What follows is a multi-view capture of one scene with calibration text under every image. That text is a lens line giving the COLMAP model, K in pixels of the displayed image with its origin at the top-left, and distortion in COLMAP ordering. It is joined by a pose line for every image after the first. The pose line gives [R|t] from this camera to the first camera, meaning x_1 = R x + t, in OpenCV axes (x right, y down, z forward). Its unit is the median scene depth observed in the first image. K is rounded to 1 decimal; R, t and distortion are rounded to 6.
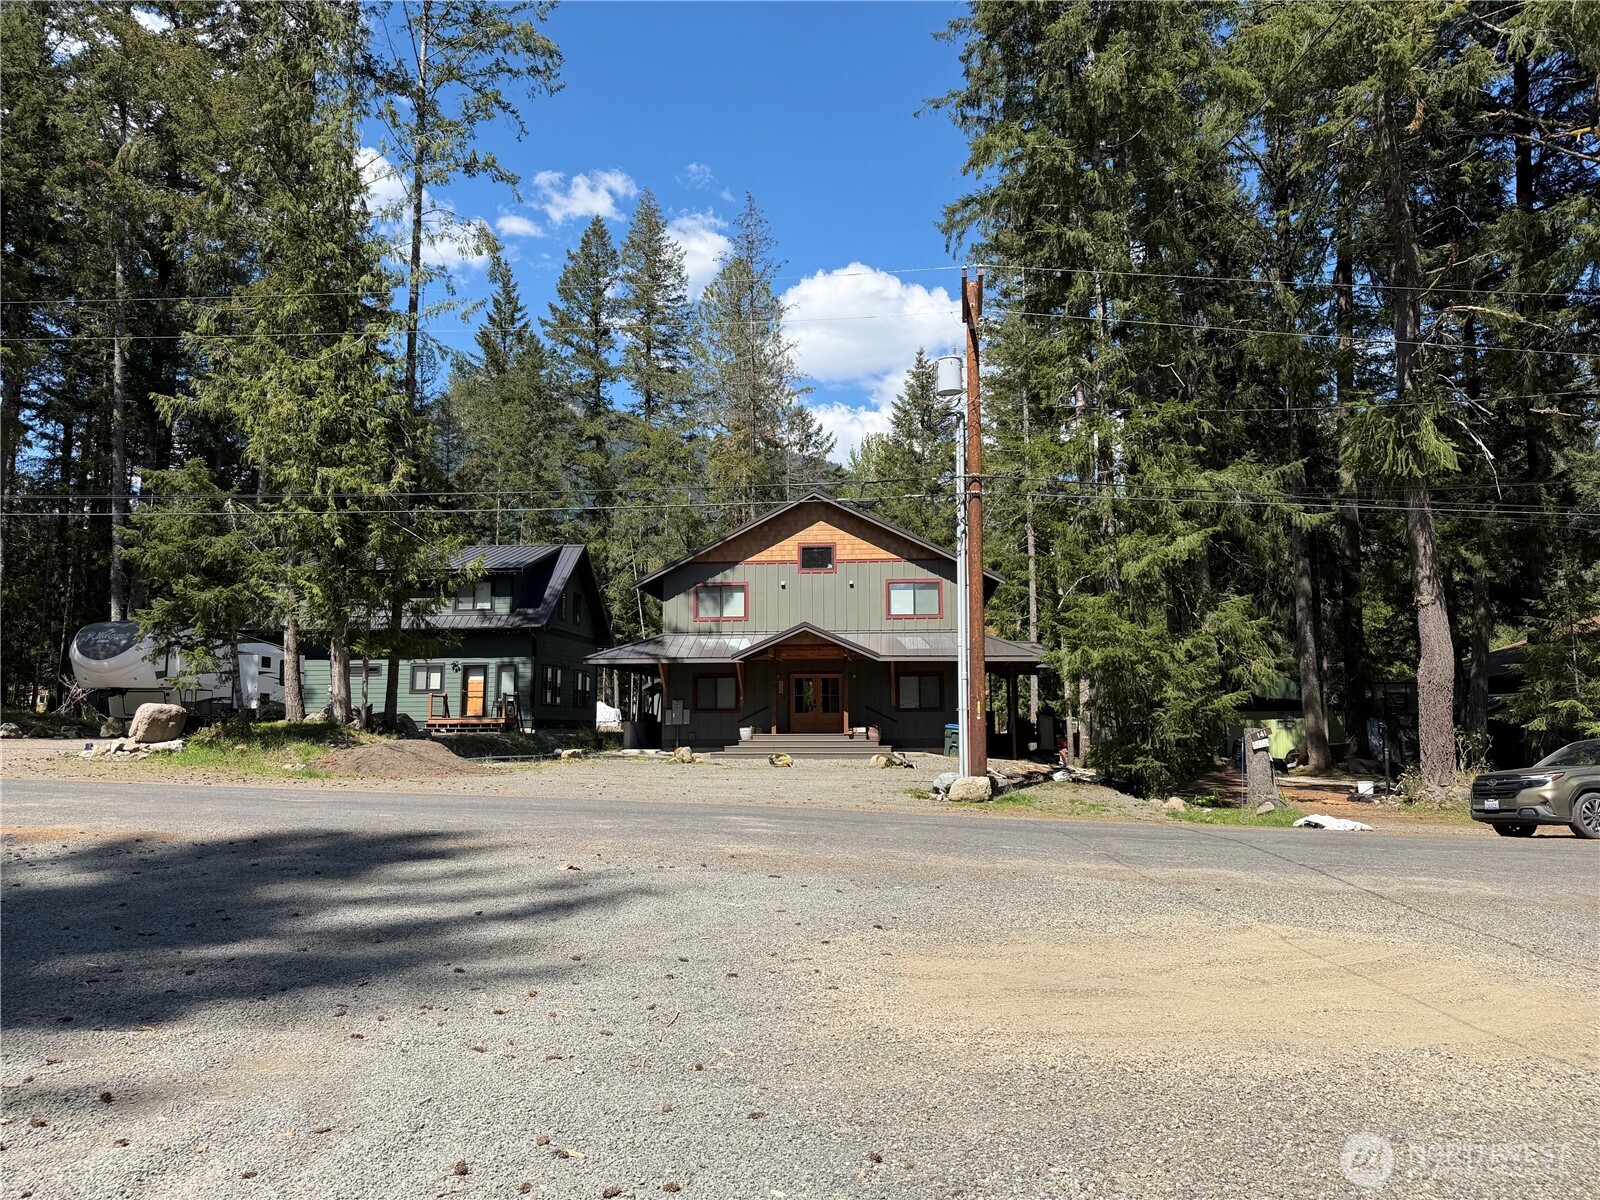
lens RADIAL K [[1168.5, 0, 793.8], [0, 1168.5, 603.1], [0, 0, 1]] dist [0.219629, -0.270849]
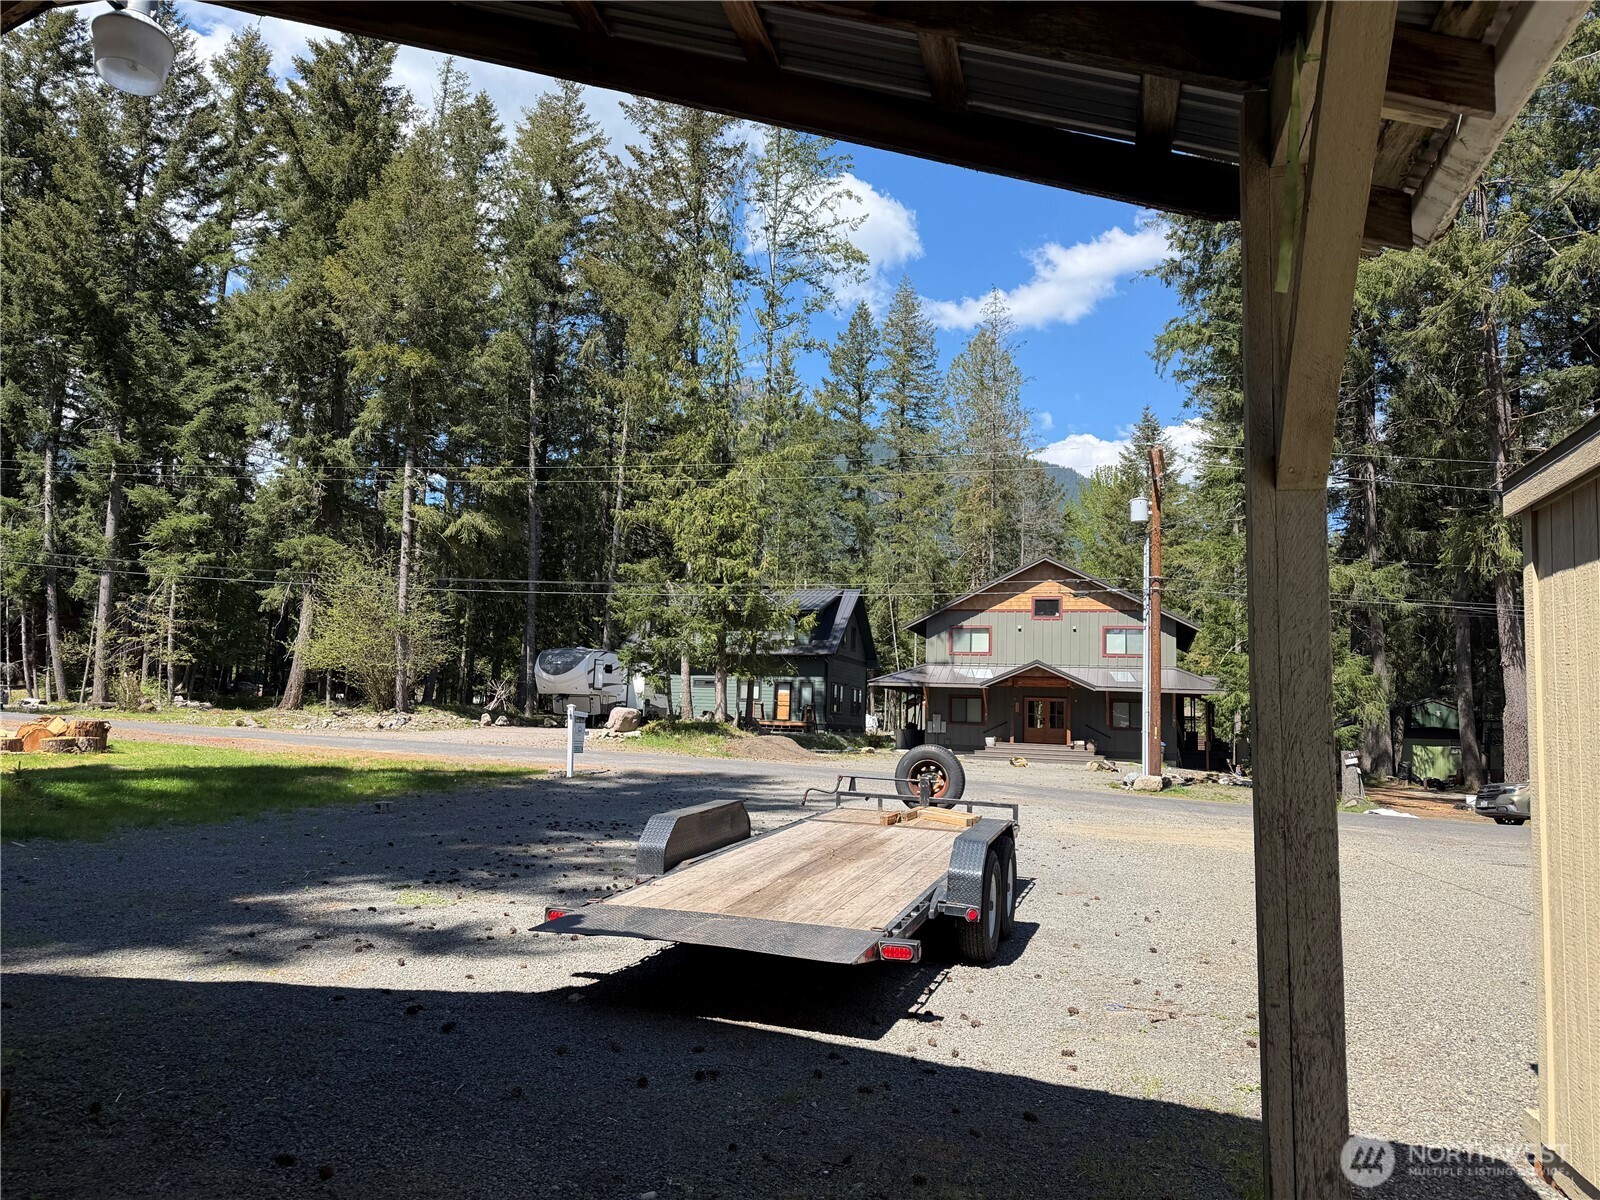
lens RADIAL K [[1168.5, 0, 793.8], [0, 1168.5, 603.1], [0, 0, 1]] dist [0.219629, -0.270849]
pose [[0.981543, 0.011340, -0.190905, -0.006187], [-0.012200, 0.999920, -0.003329, -0.038449], [0.190852, 0.005597, 0.981603, -0.351571]]
